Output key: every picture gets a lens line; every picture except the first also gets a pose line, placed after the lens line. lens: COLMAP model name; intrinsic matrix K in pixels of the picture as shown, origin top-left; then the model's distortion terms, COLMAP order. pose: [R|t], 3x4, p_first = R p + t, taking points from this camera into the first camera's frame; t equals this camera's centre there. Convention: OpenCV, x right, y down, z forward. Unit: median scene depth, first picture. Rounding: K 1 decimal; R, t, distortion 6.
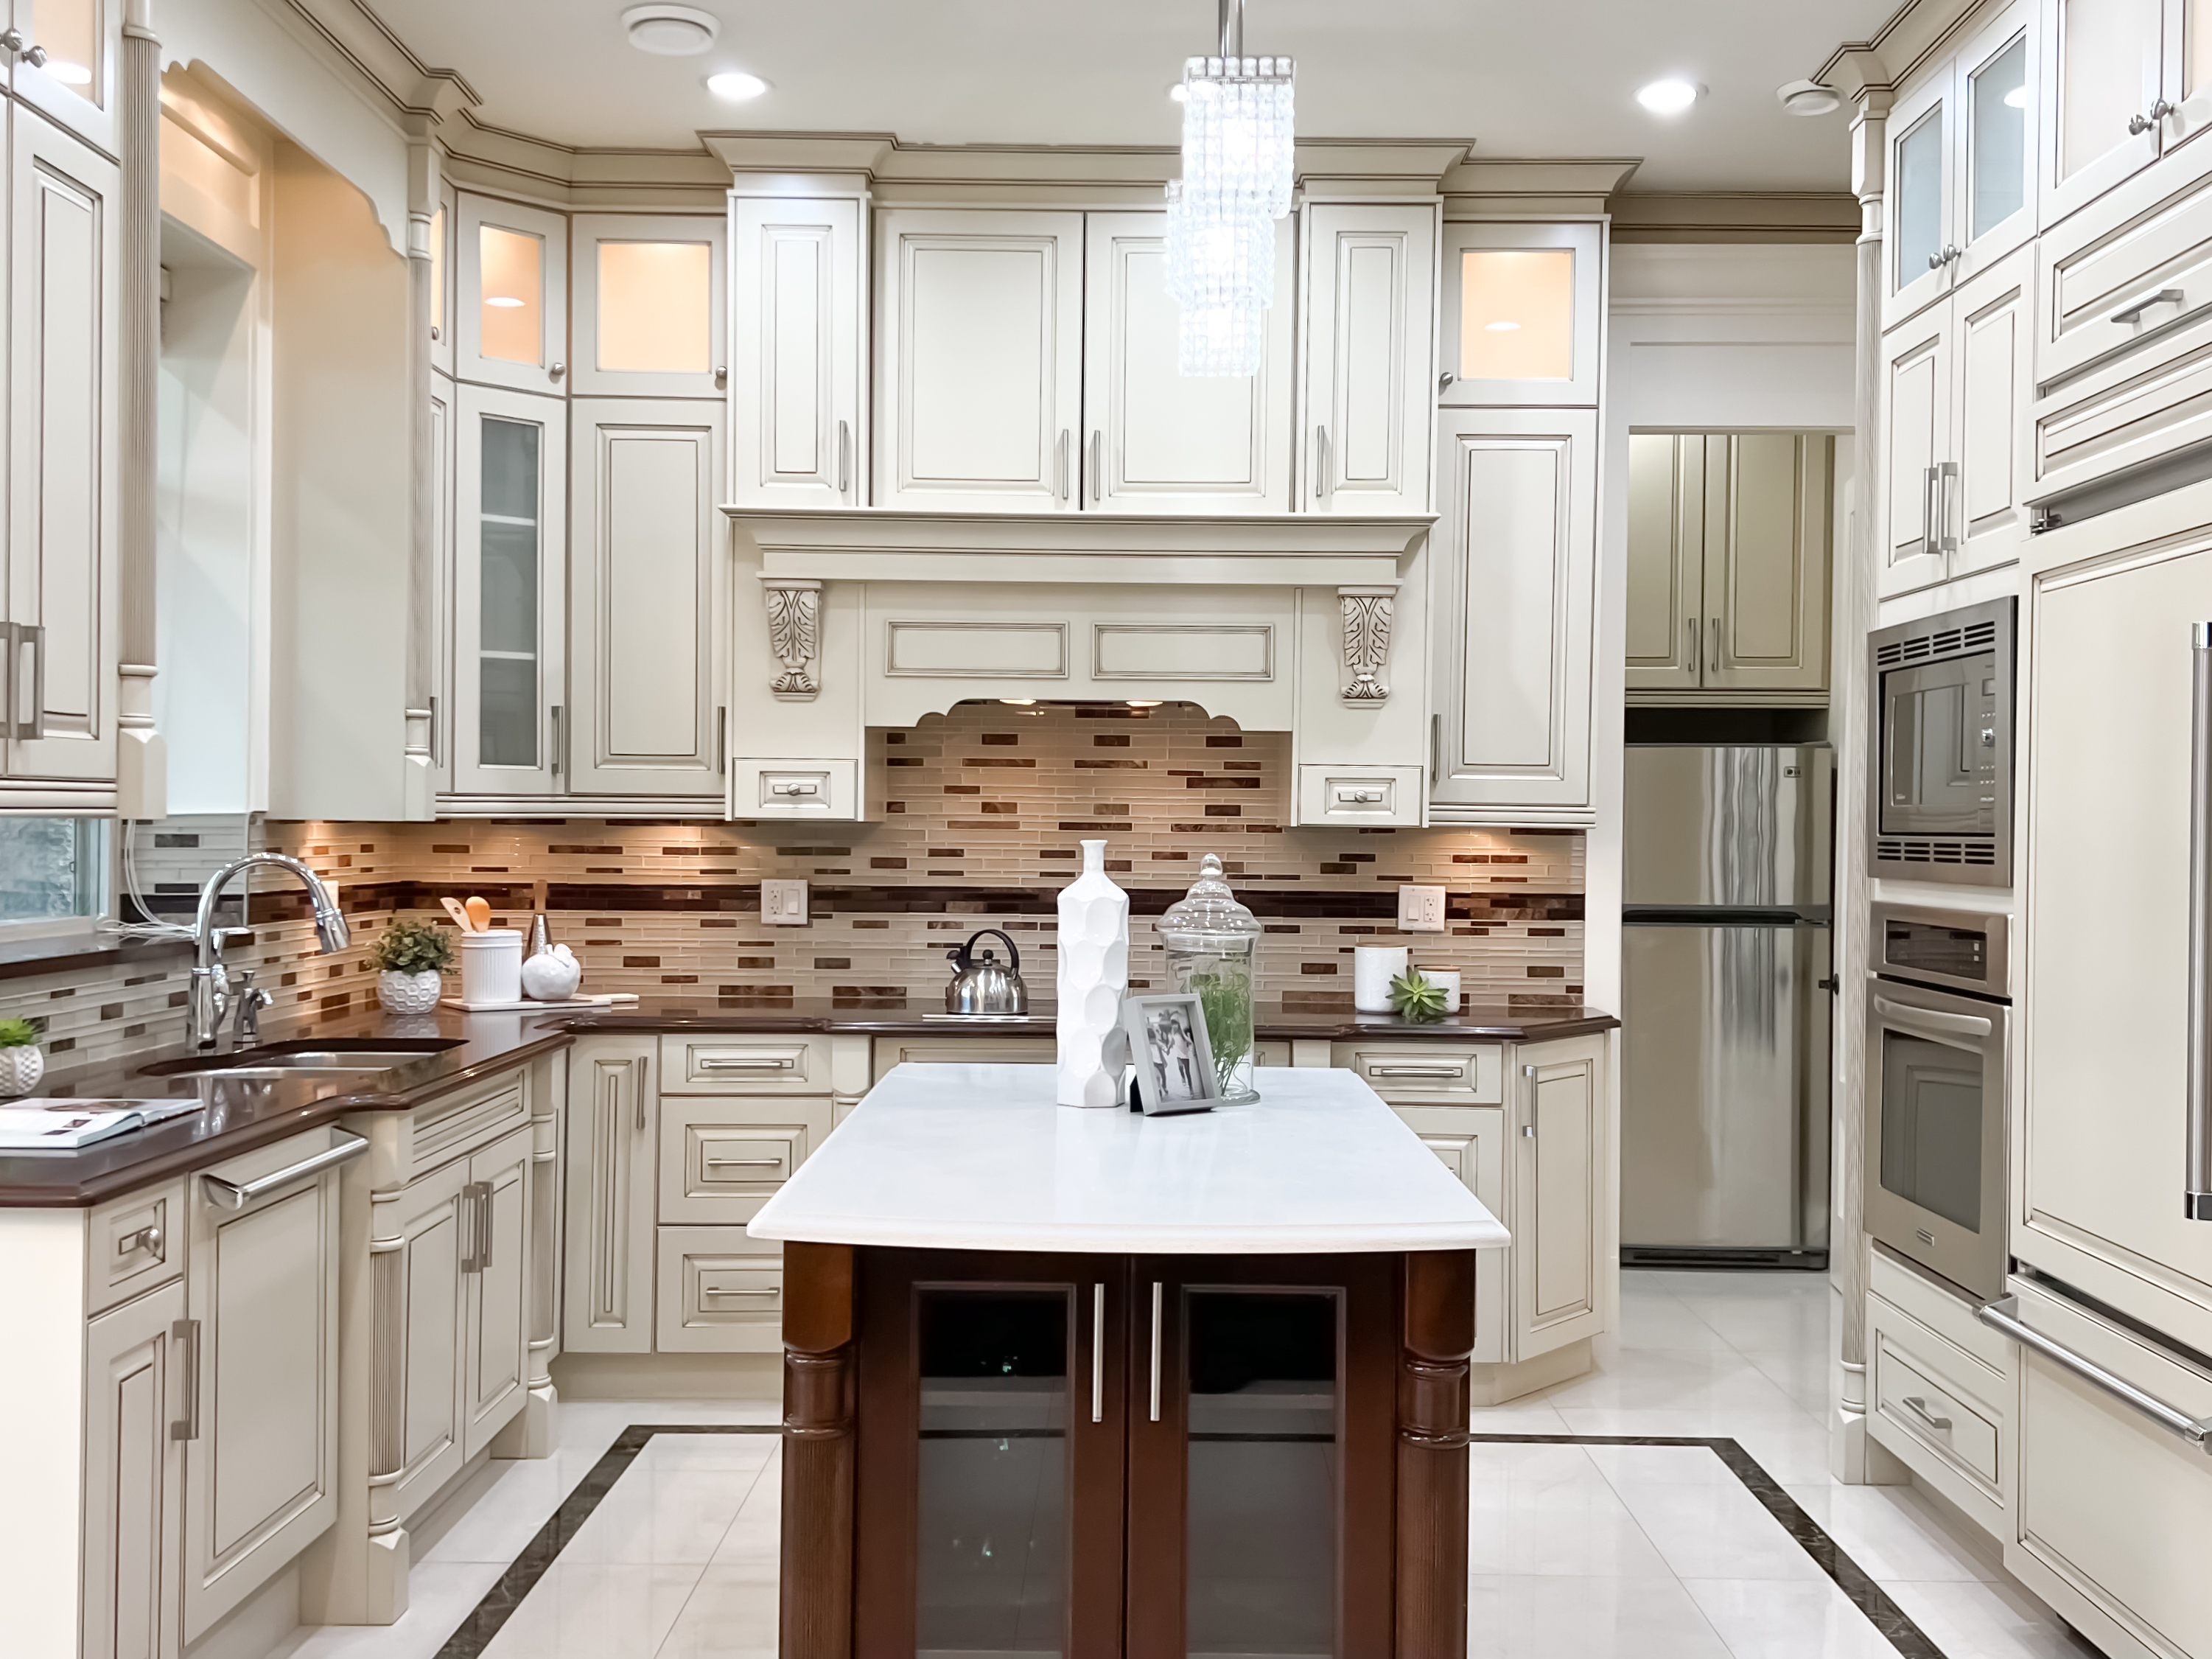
lens RADIAL K [[2134.4, 0, 1109.9], [0, 2134.4, 835.6], [0, 0, 1]] dist [0.213694, -0.523684]
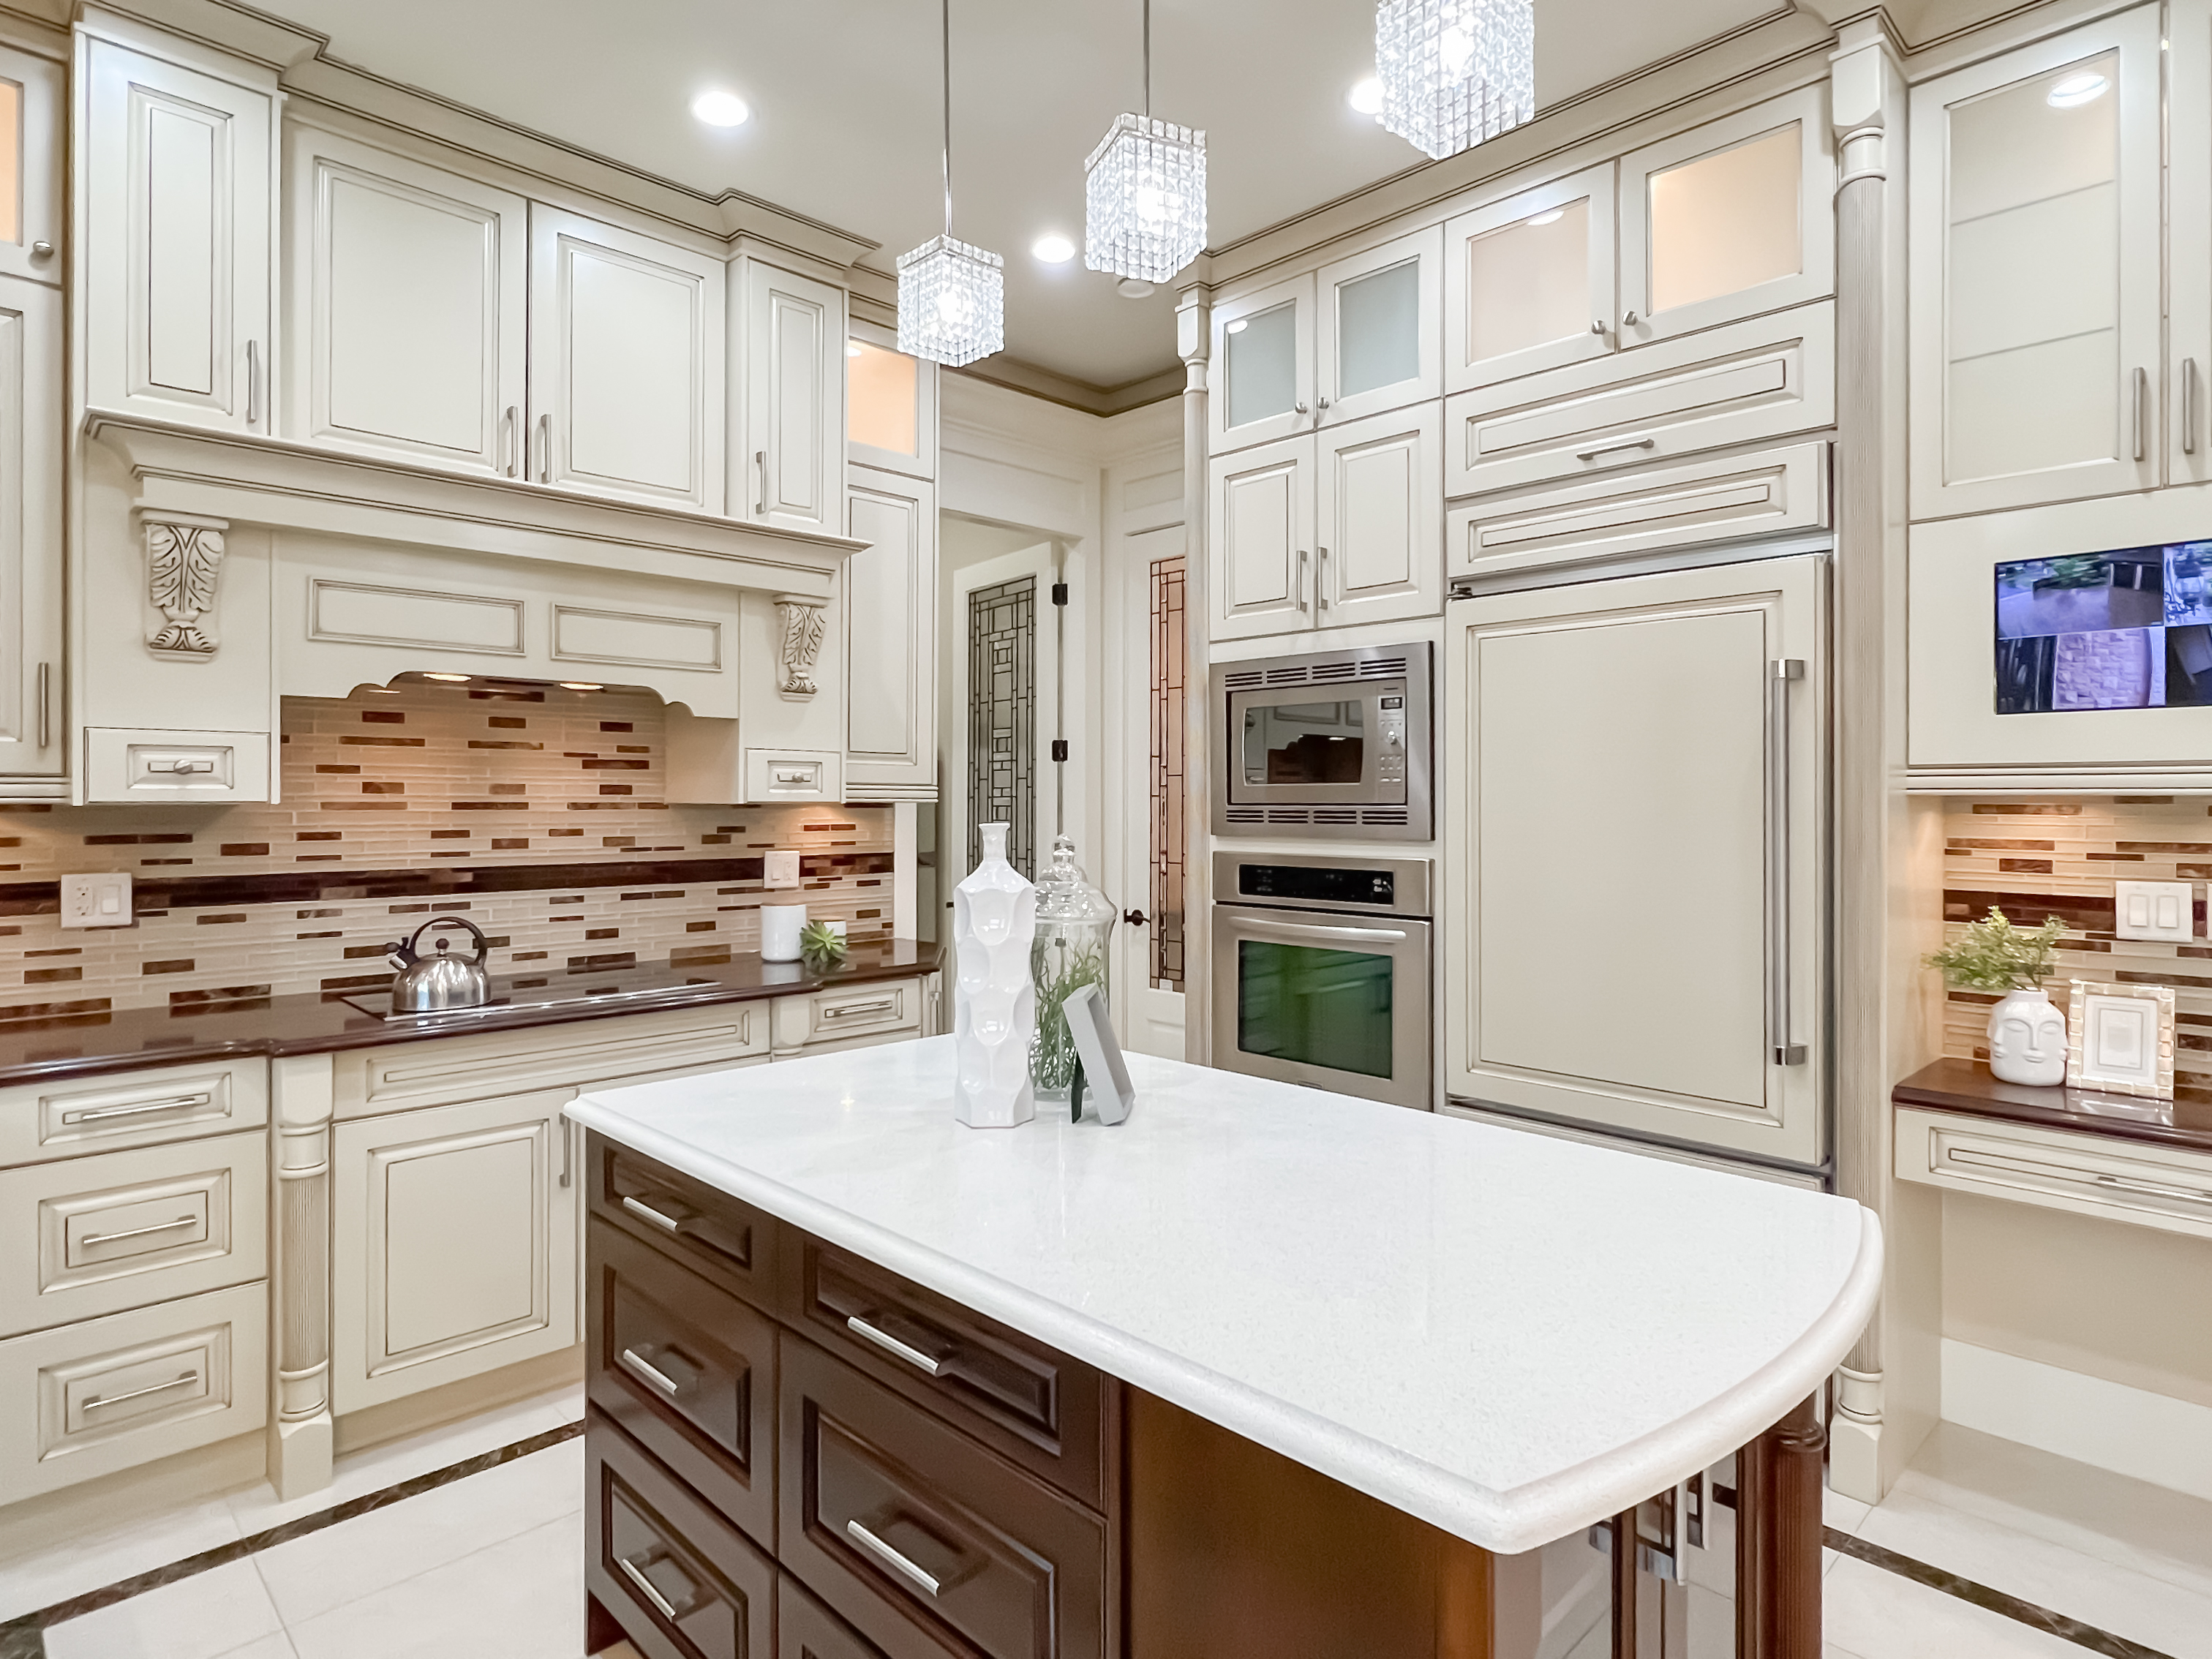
lens RADIAL K [[1211.0, 0, 1102.8], [0, 1211.0, 799.6], [0, 0, 1]] dist [-0.000542, -0.000694]
pose [[0.708377, -0.010119, 0.705762, -0.209774], [0.011404, 0.999931, 0.002891, -0.005617], [-0.705743, 0.006000, 0.708443, 0.385736]]
